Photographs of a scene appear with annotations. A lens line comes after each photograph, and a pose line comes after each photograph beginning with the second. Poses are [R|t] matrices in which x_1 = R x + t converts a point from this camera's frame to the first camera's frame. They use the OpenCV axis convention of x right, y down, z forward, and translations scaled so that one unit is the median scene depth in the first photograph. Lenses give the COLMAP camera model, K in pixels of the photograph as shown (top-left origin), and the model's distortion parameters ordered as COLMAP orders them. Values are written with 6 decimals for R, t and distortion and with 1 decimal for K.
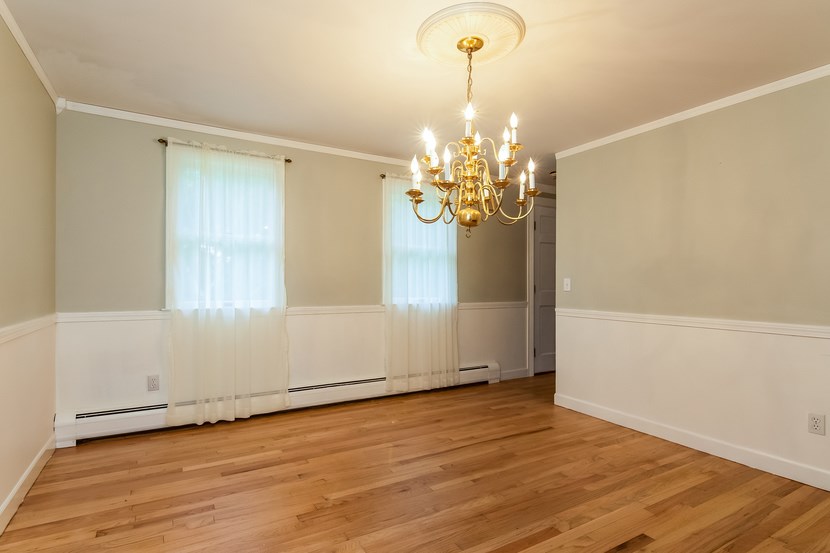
lens RADIAL K [[432.9, 0, 414.5], [0, 432.9, 276.3], [0, 0, 1]] dist [0.007516, -0.000711]
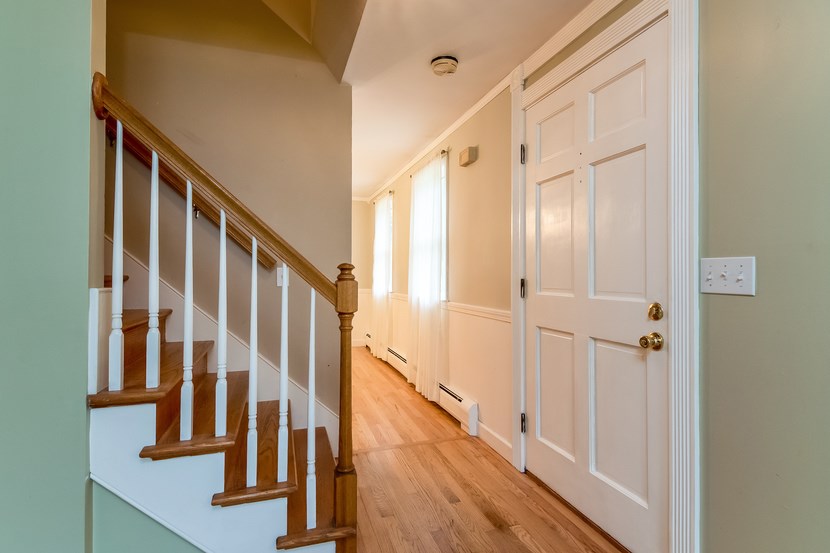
lens RADIAL K [[432.9, 0, 414.2], [0, 432.9, 274.6], [0, 0, 1]] dist [0.007516, -0.000711]
pose [[-0.229848, 0.000445, -0.973226, 0.838997], [0.004331, 0.999990, -0.000565, 0.014862], [0.973217, -0.004345, -0.229848, 1.090765]]
